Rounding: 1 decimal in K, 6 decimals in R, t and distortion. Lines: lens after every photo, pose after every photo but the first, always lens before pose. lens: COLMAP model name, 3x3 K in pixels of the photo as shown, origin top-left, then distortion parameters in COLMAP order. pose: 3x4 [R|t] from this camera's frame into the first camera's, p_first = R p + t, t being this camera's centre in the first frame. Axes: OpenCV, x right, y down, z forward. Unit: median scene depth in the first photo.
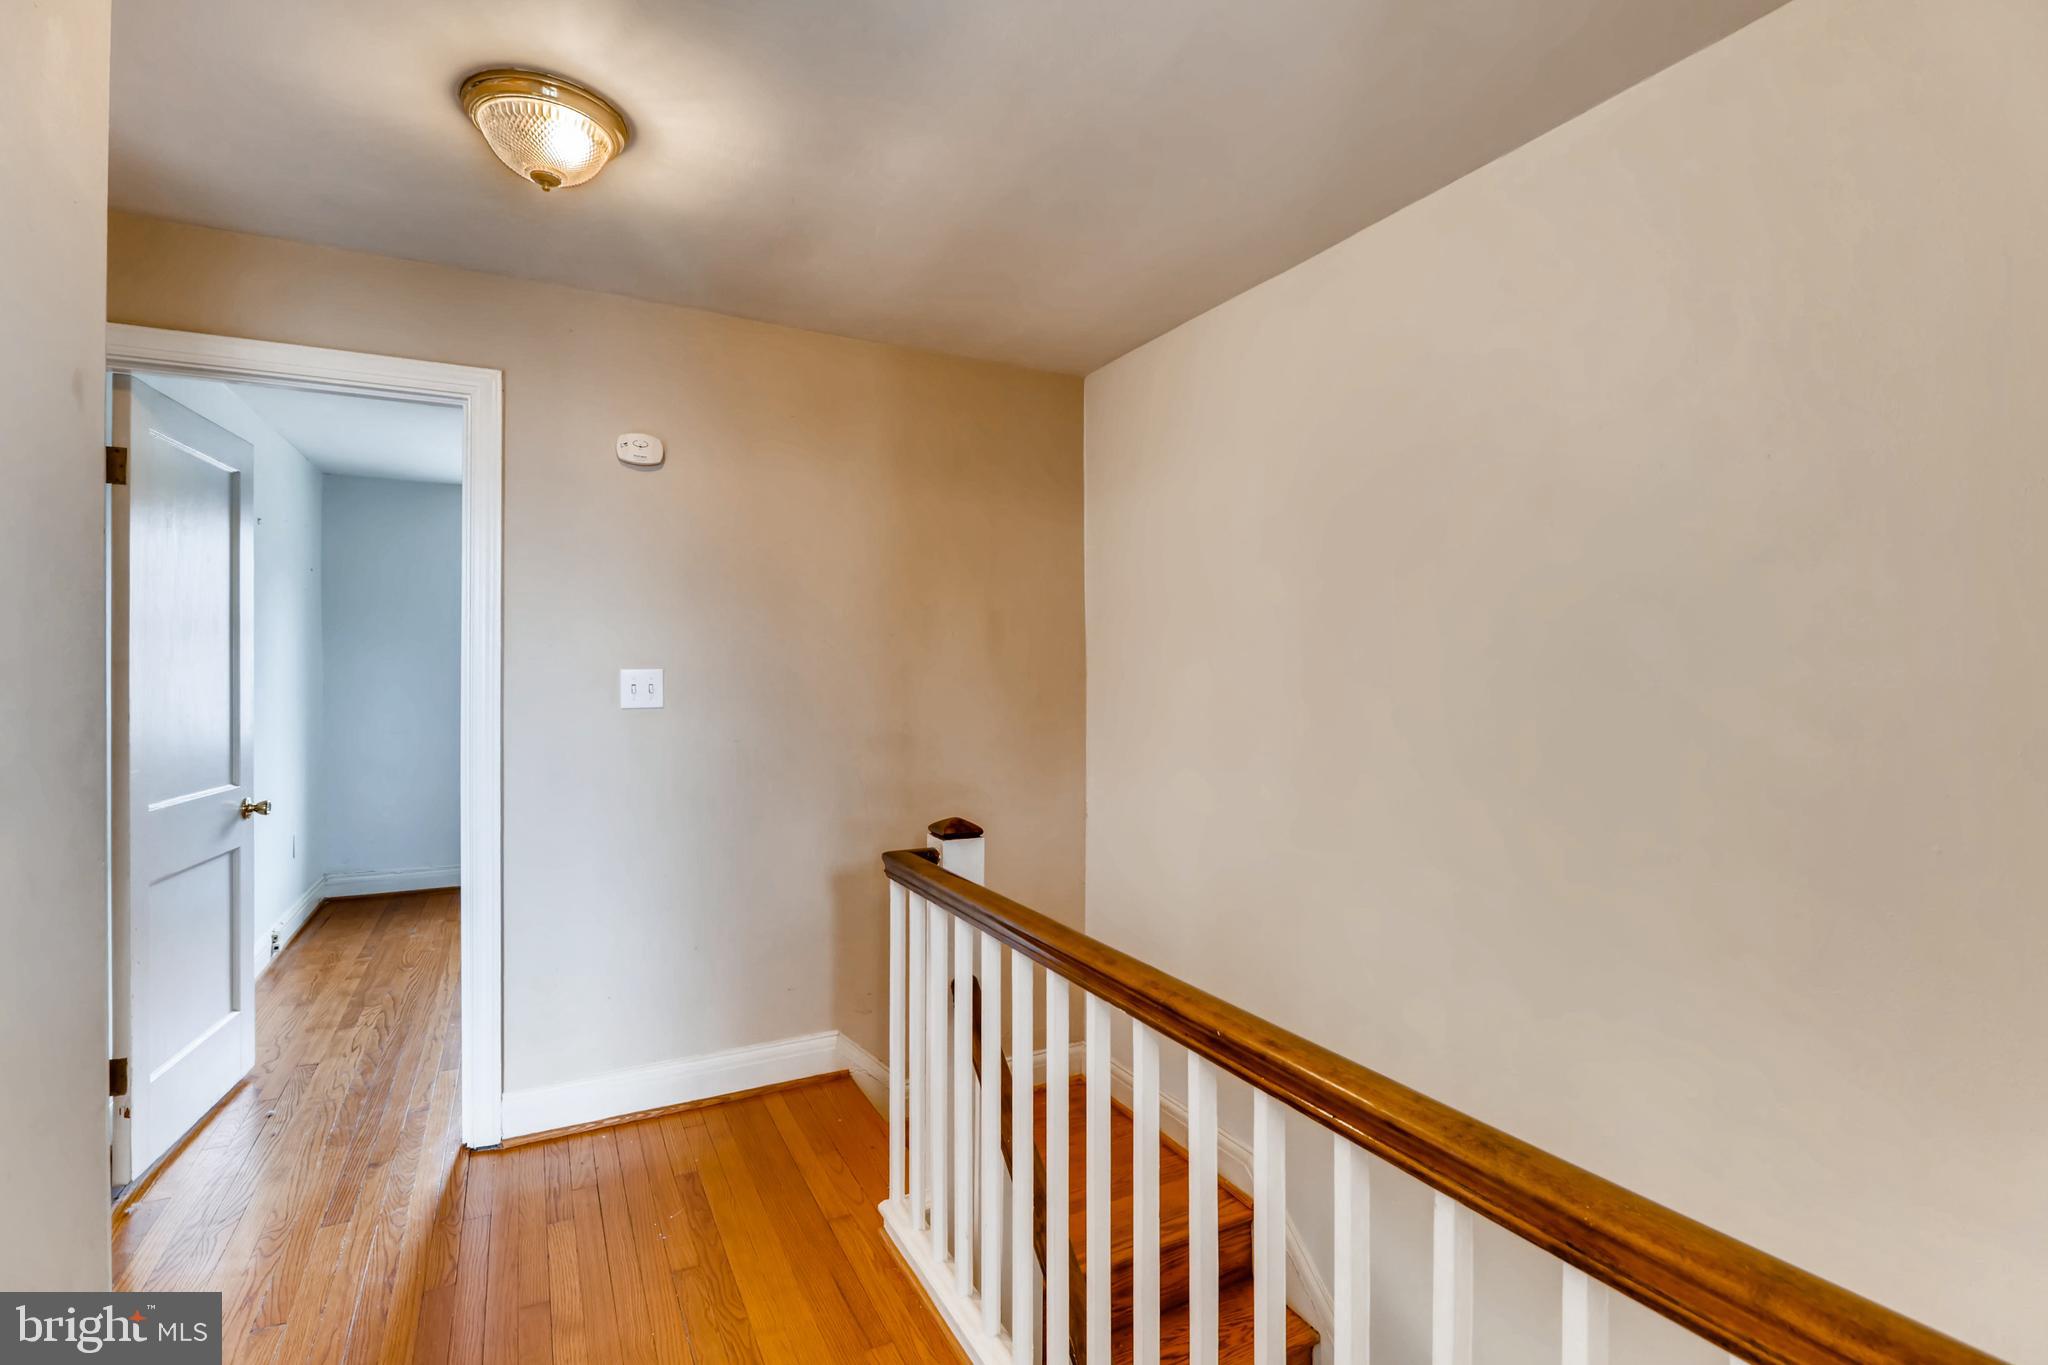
lens RADIAL K [[932.1, 0, 1028.6], [0, 932.1, 673.5], [0, 0, 1]] dist [0.015724, -0.012394]
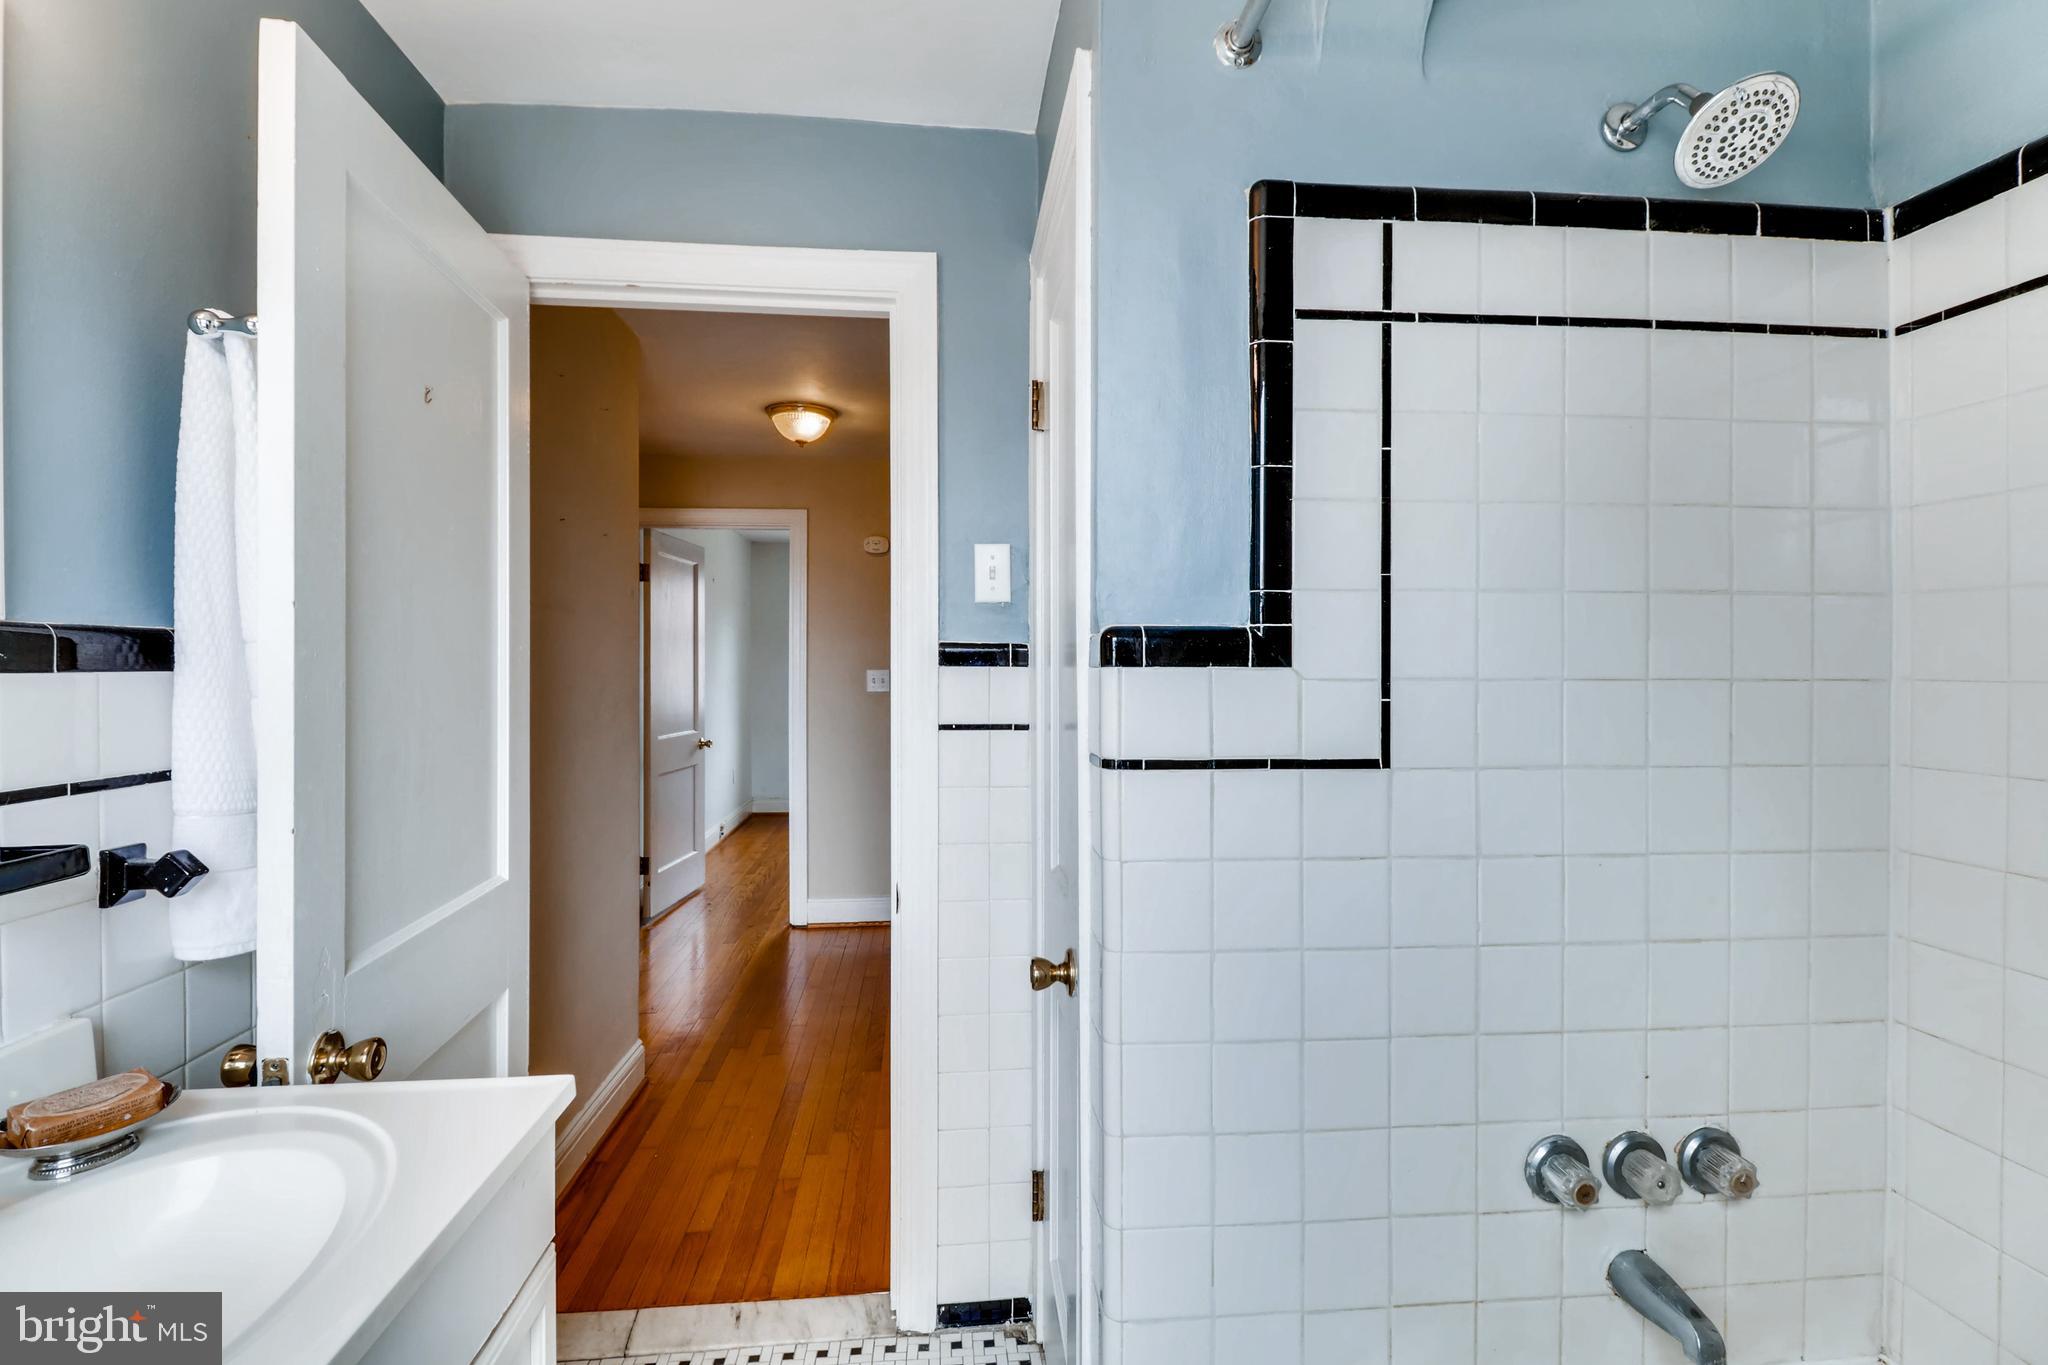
lens RADIAL K [[932.1, 0, 1017.1], [0, 932.1, 678.1], [0, 0, 1]] dist [0.015724, -0.012394]
pose [[0.921708, 0.007262, -0.387816, 0.479434], [-0.001024, 0.999867, 0.016289, -0.018418], [0.387883, -0.014616, 0.921593, -0.482139]]
